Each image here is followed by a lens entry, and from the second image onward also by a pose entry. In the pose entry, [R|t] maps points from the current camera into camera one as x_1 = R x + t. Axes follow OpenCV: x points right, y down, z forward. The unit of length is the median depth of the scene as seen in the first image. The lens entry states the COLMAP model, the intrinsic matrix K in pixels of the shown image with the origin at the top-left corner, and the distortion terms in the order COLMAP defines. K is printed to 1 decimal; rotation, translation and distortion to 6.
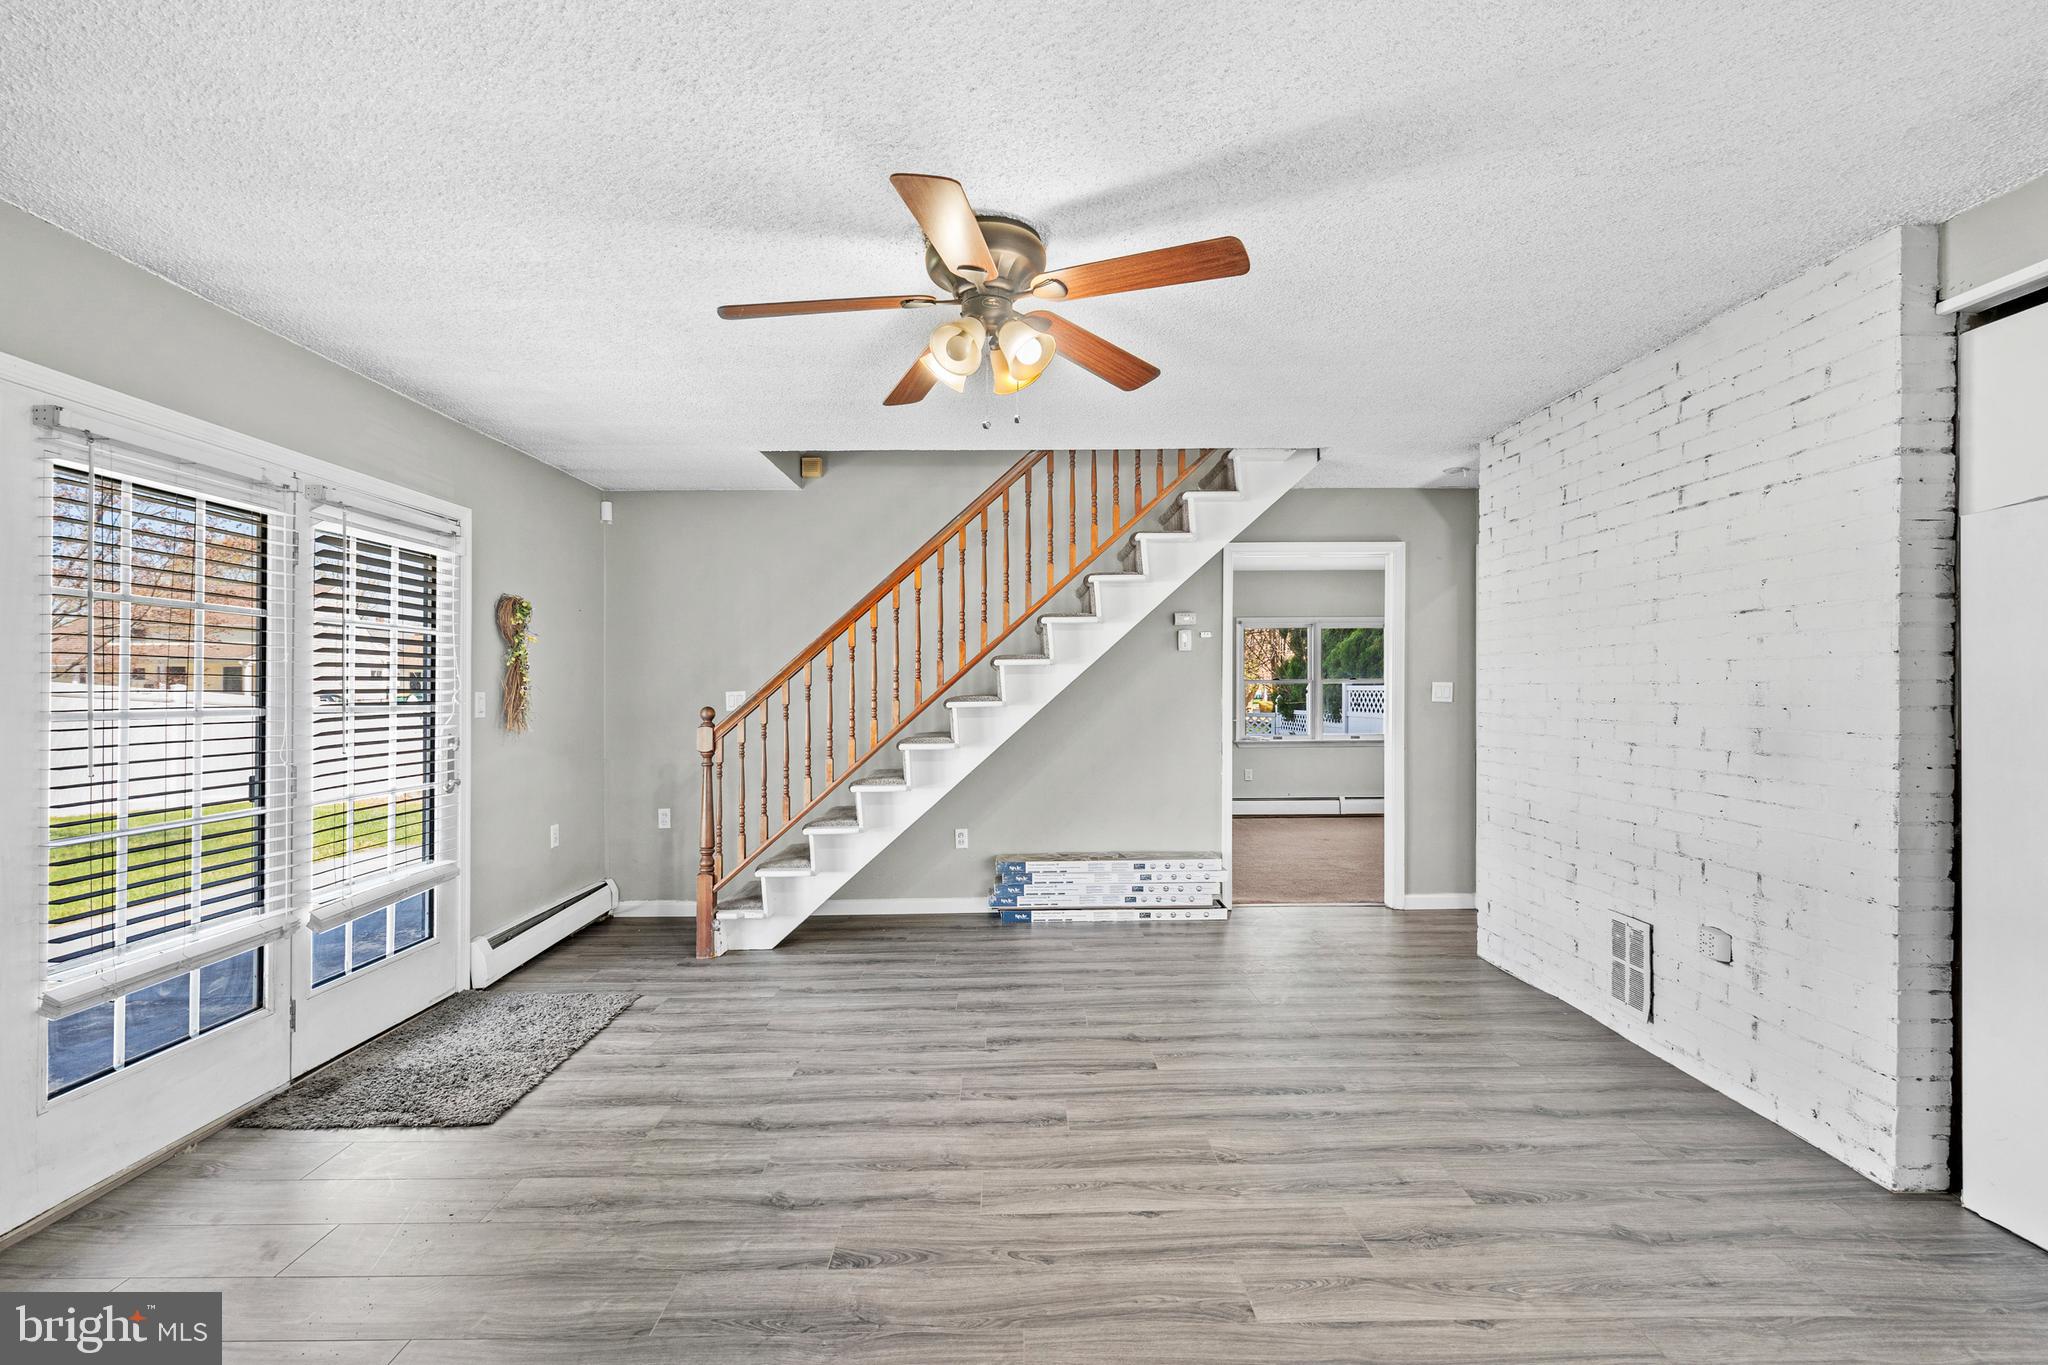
lens RADIAL K [[943.0, 0, 1020.9], [0, 943.0, 677.4], [0, 0, 1]] dist [-0.004919, 0.000004]
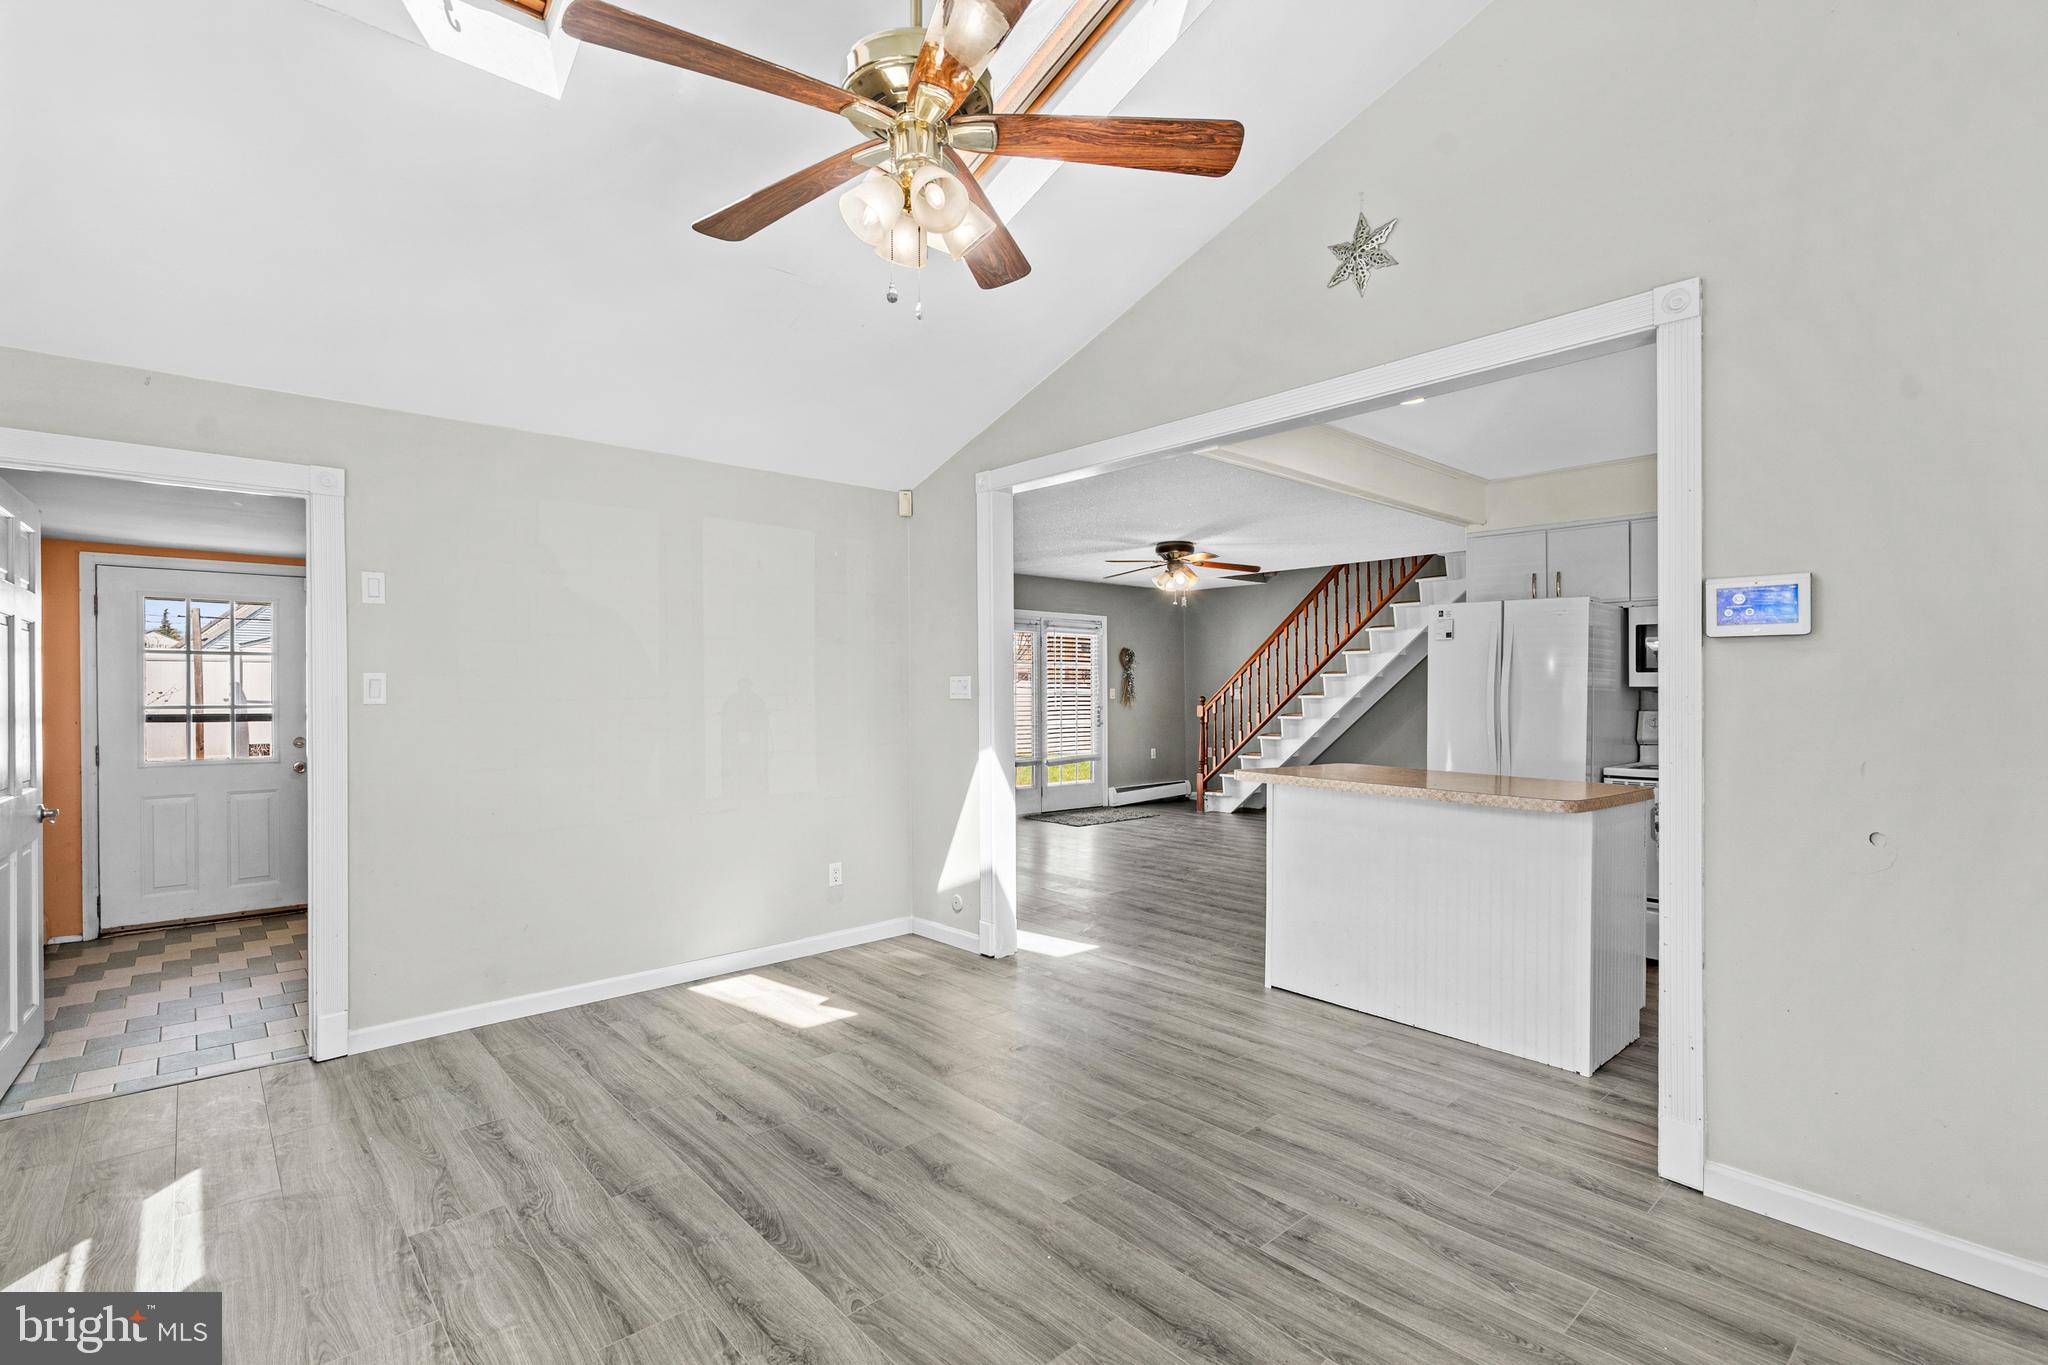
lens RADIAL K [[943.0, 0, 1010.2], [0, 943.0, 680.4], [0, 0, 1]] dist [-0.004919, 0.000004]
pose [[0.657903, 0.000908, -0.753102, 1.292864], [0.002199, 0.999993, 0.003127, -0.016695], [0.753100, -0.003713, 0.657896, -0.965321]]
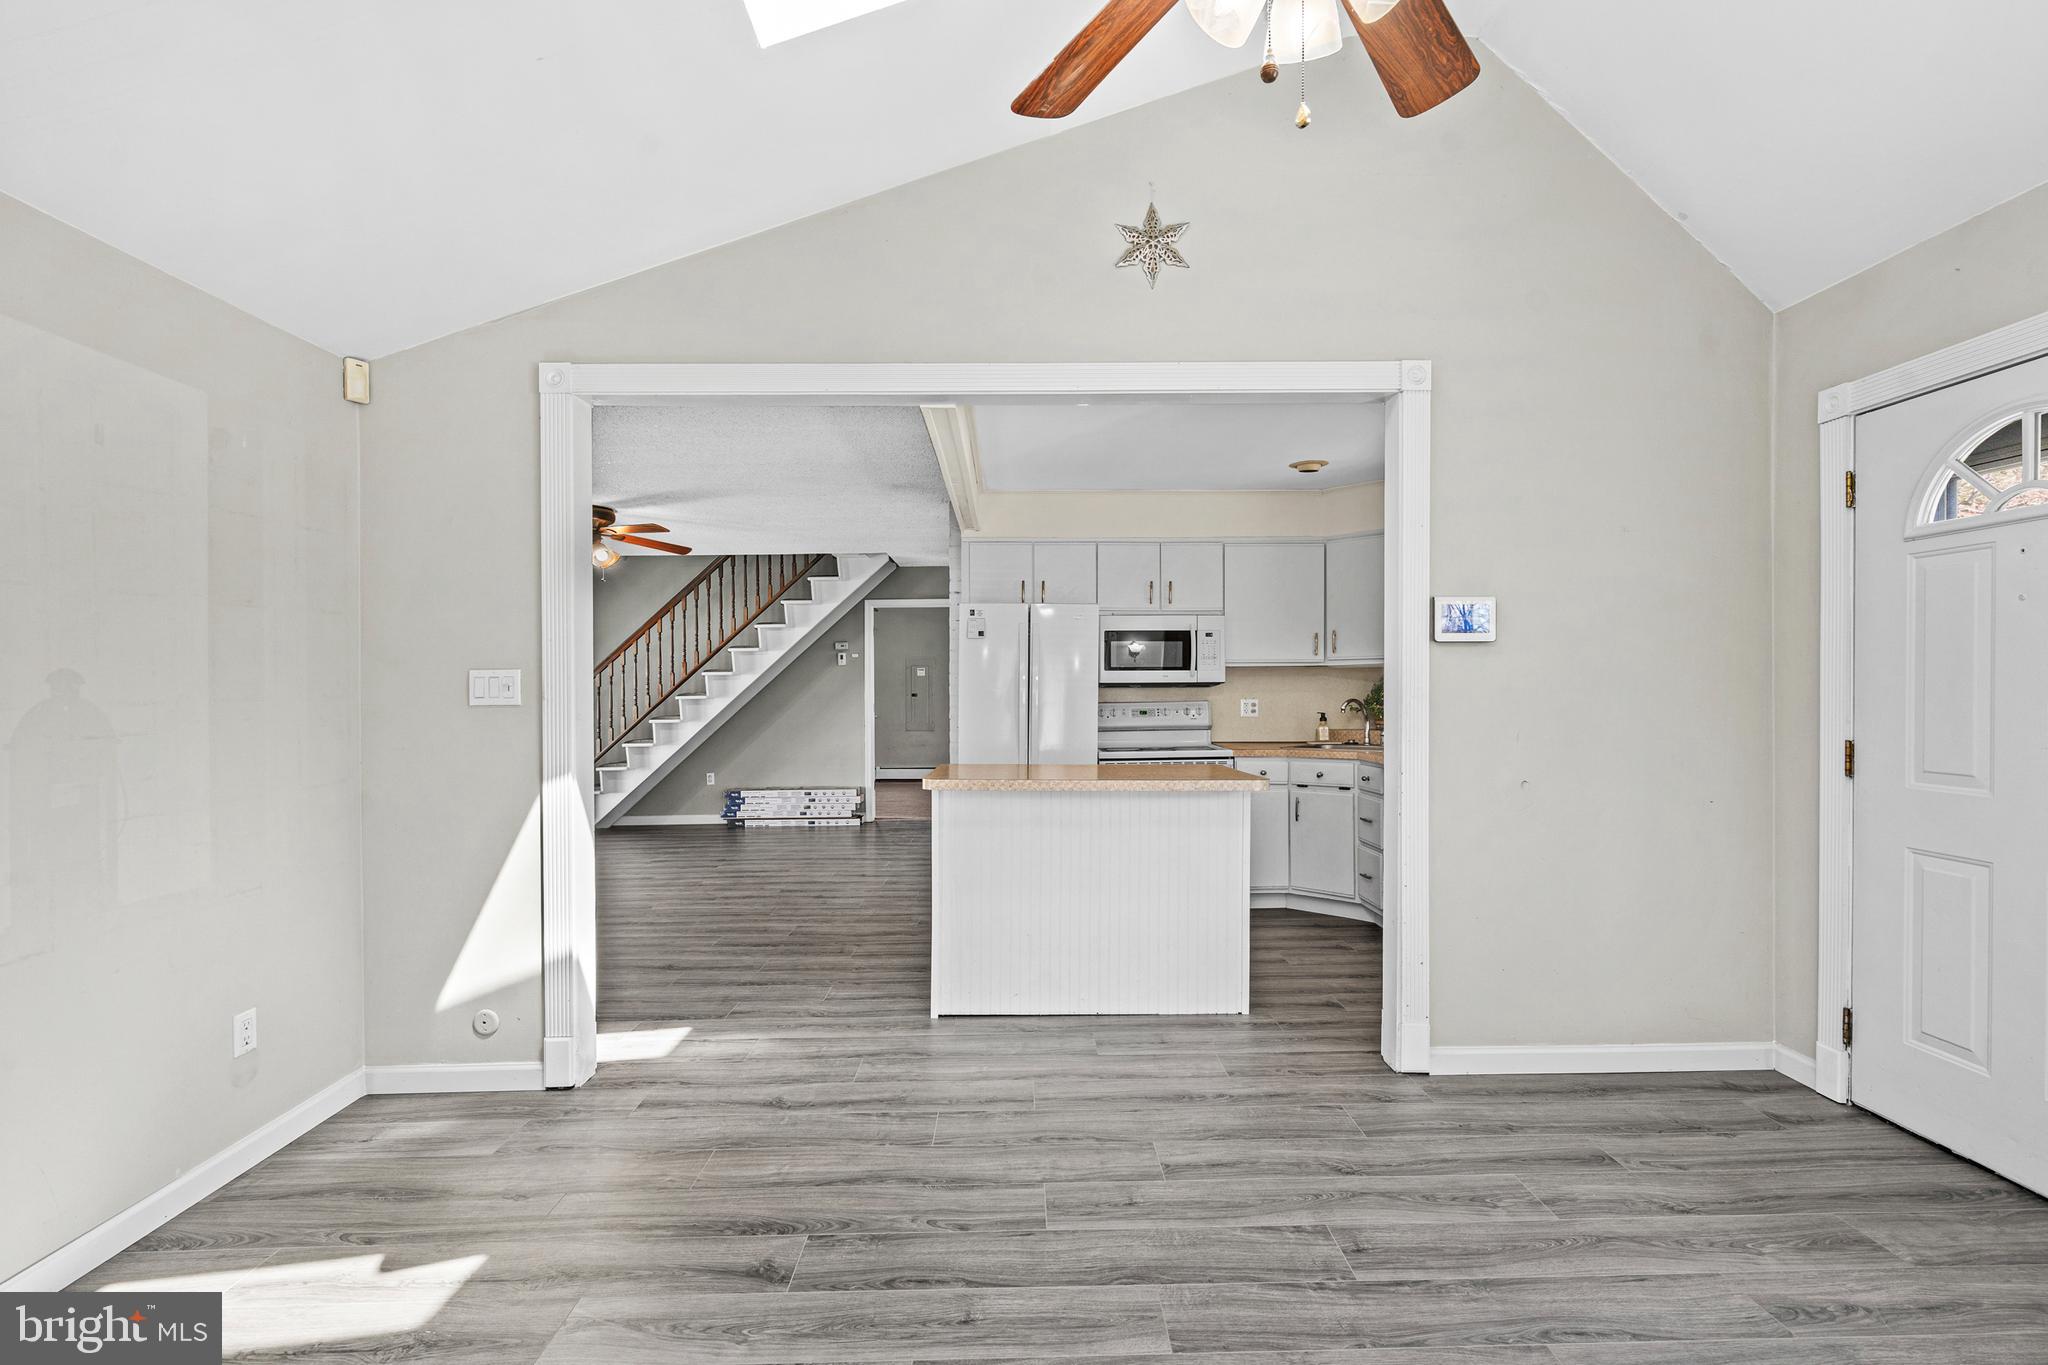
lens RADIAL K [[943.0, 0, 1034.9], [0, 943.0, 679.9], [0, 0, 1]] dist [-0.004919, 0.000004]
pose [[0.999820, -0.000711, 0.018944, 0.724569], [0.000658, 0.999996, 0.002828, -0.011179], [-0.018946, -0.002815, 0.999817, -1.008720]]
